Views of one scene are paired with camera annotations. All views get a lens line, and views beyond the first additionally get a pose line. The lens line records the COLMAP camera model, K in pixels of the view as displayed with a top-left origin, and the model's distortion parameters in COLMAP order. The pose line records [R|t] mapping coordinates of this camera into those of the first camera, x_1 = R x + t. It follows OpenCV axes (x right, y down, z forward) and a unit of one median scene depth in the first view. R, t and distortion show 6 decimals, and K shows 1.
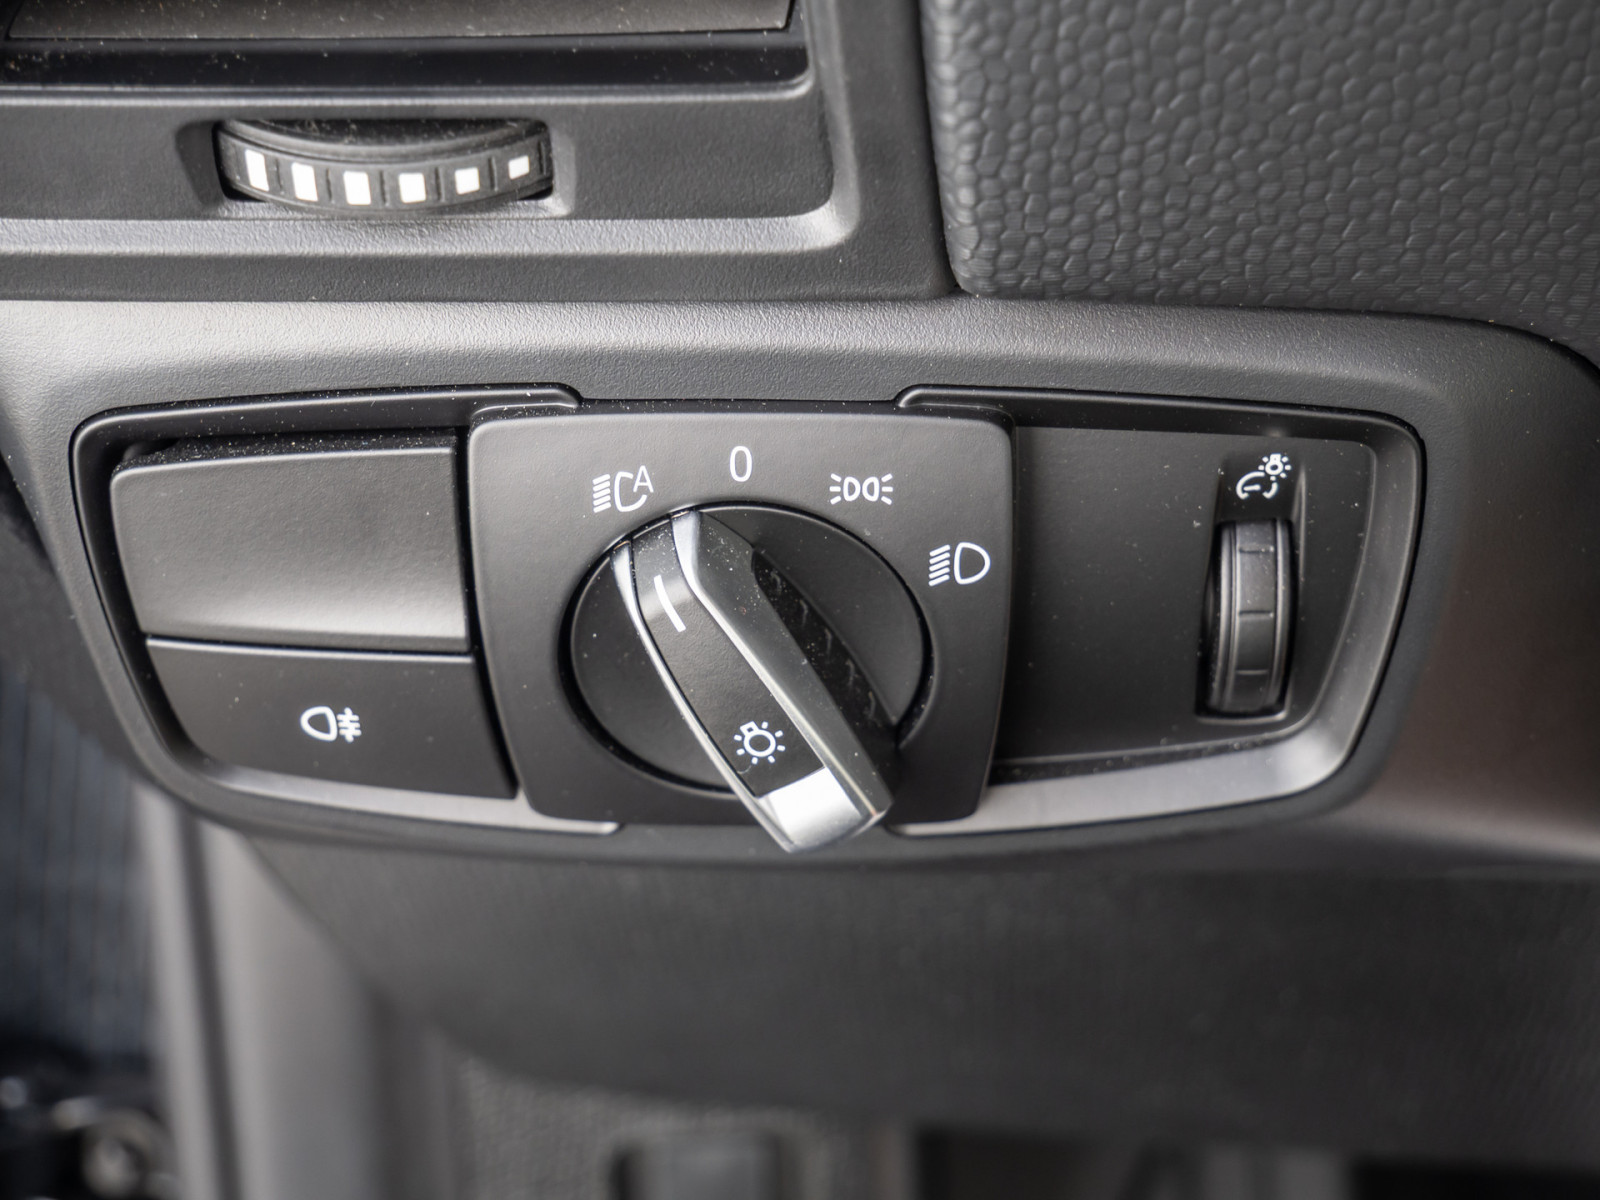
lens RADIAL K [[2846.5, 0, 800.0], [0, 2846.5, 600.0], [0, 0, 1]] dist [0.003717, -0.055174]
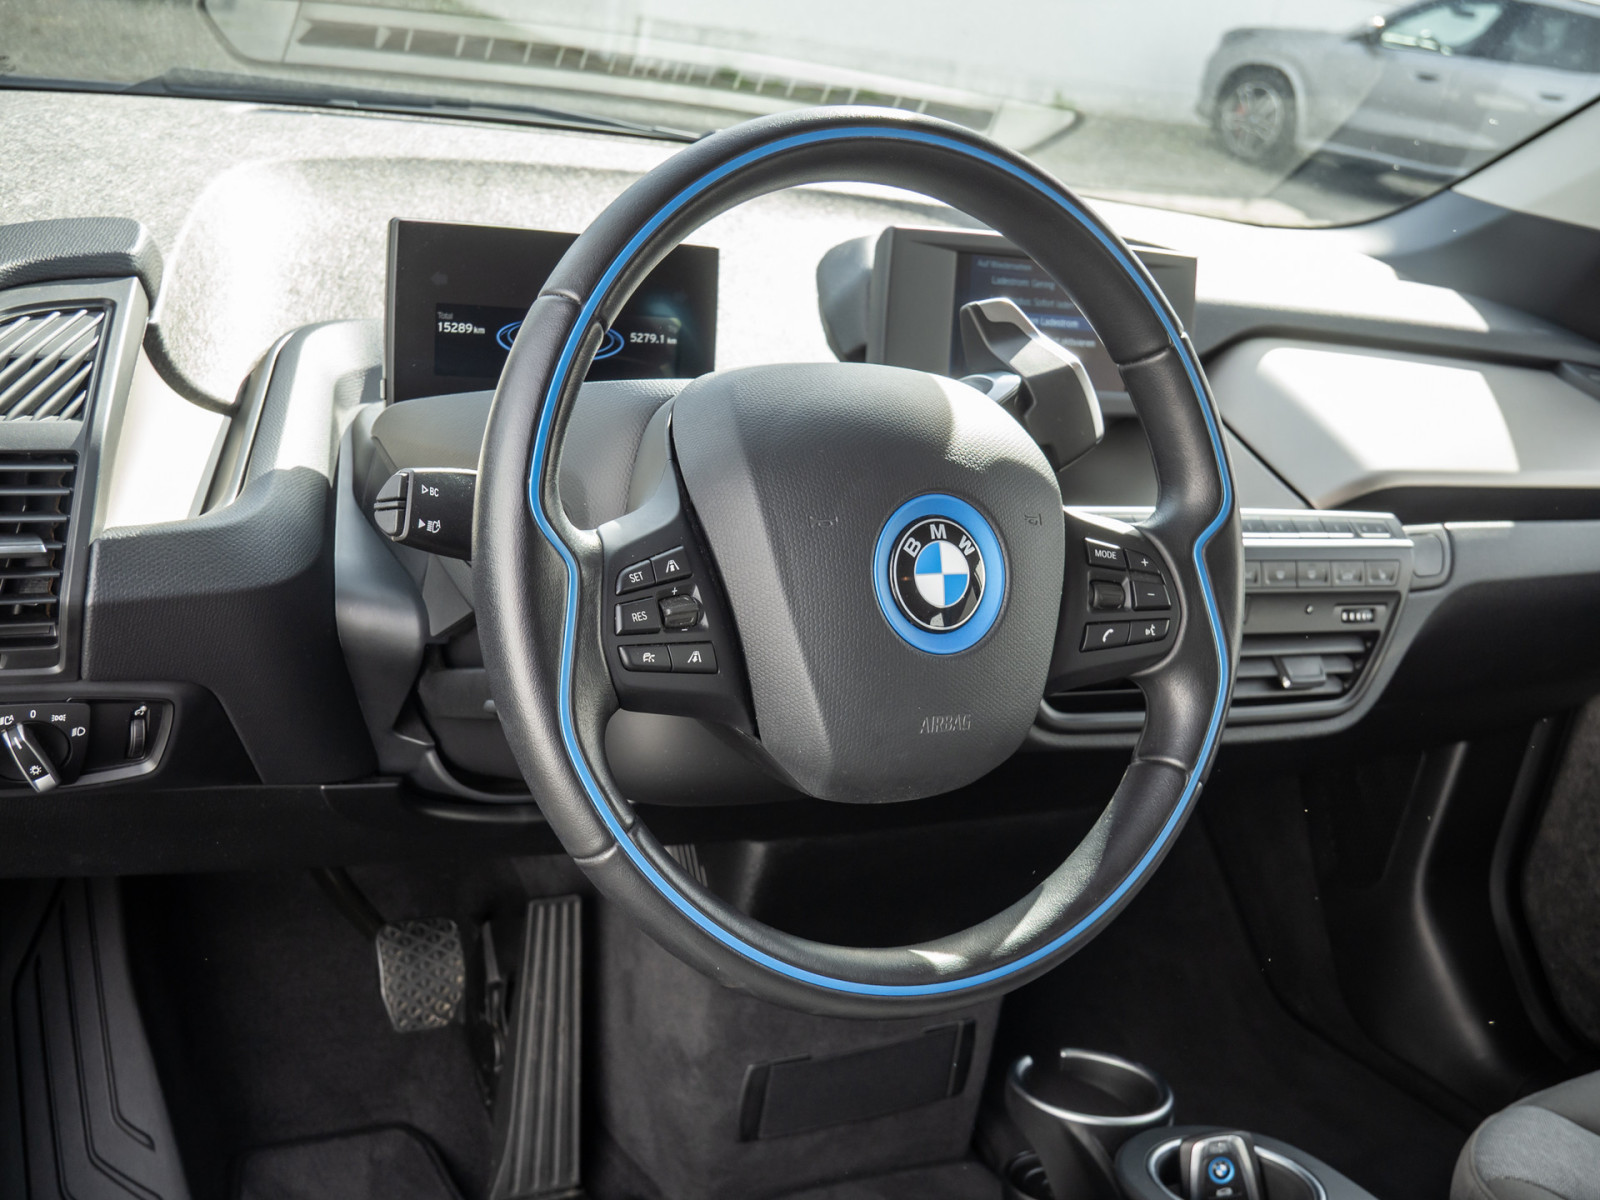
lens RADIAL K [[1958.5, 0, 800.0], [0, 1958.5, 600.0], [0, 0, 1]] dist [-0.041562, 0.224454]
pose [[0.839372, -0.020141, 0.543185, -0.737901], [0.033577, 0.999326, -0.014832, -0.149251], [-0.542520, 0.030688, 0.839482, -2.565487]]
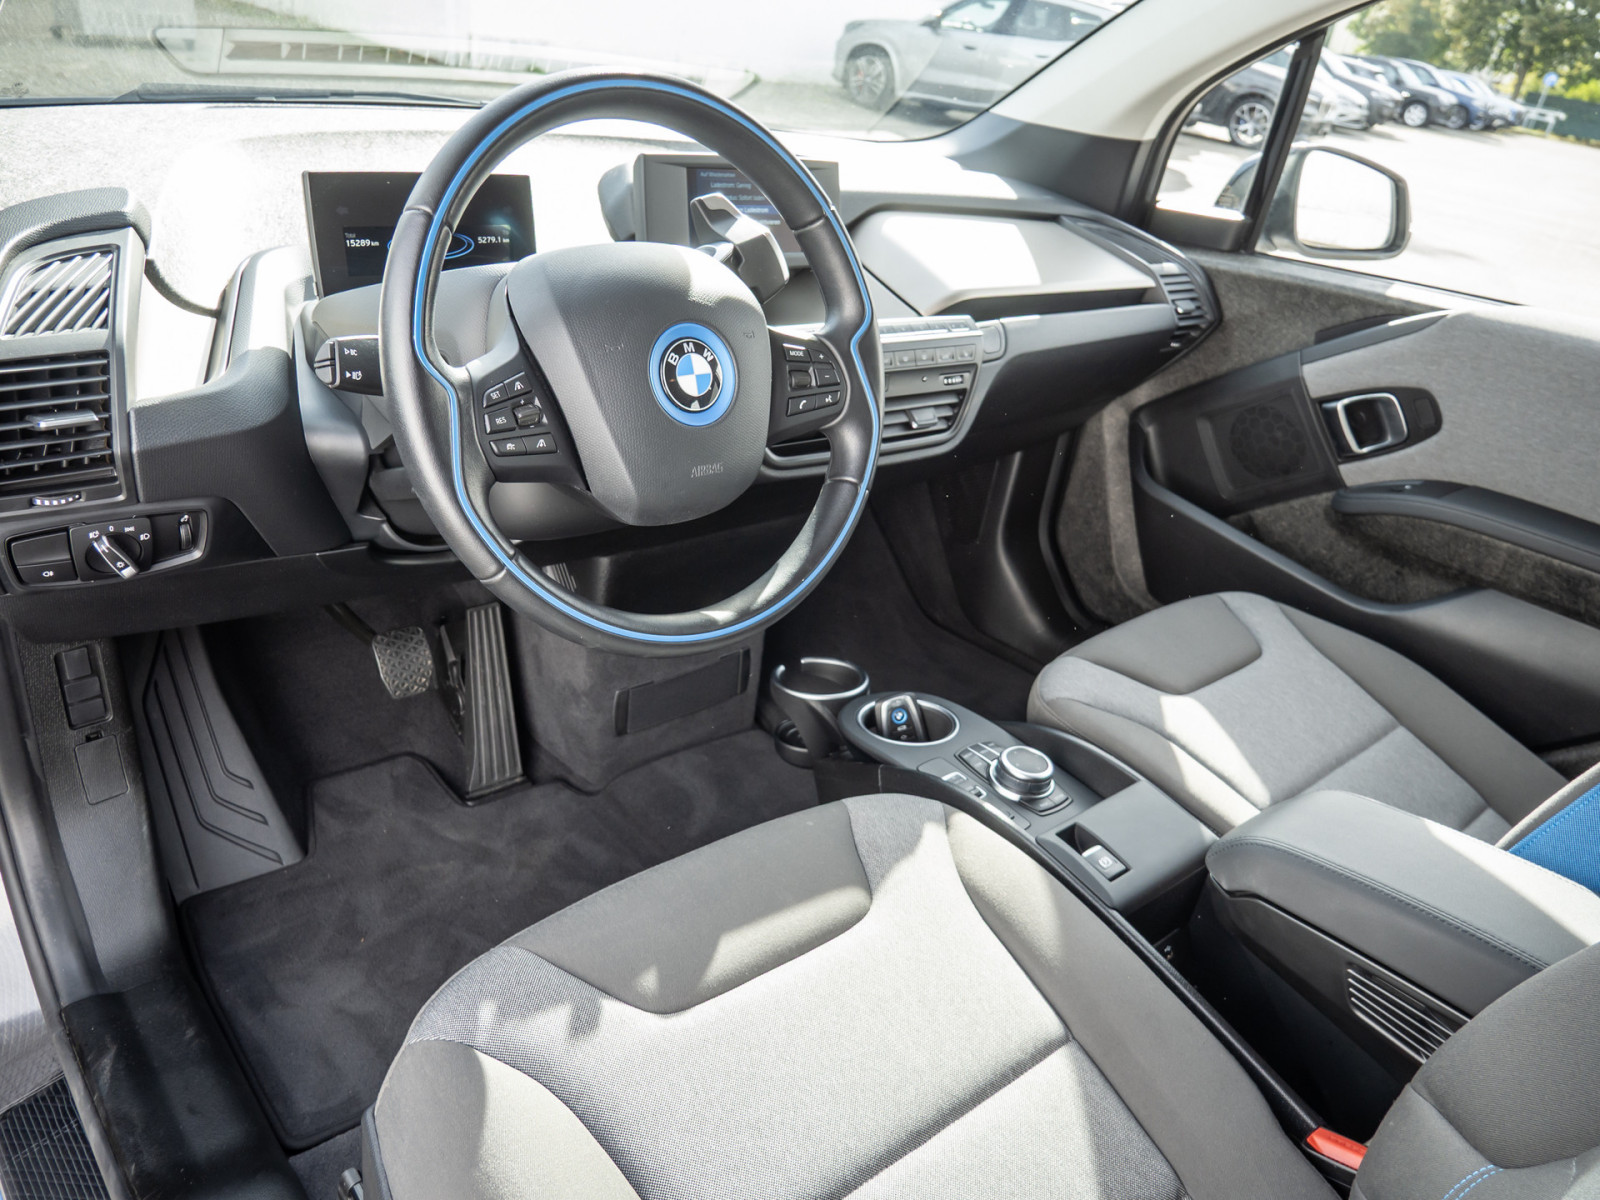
lens RADIAL K [[1161.4, 0, 800.0], [0, 1161.4, 600.0], [0, 0, 1]] dist [-0.040657, 0.002948]
pose [[0.744806, -0.205827, 0.634744, -0.617132], [0.130164, 0.977780, 0.164330, -0.121634], [-0.654463, -0.039773, 0.755047, -2.459500]]
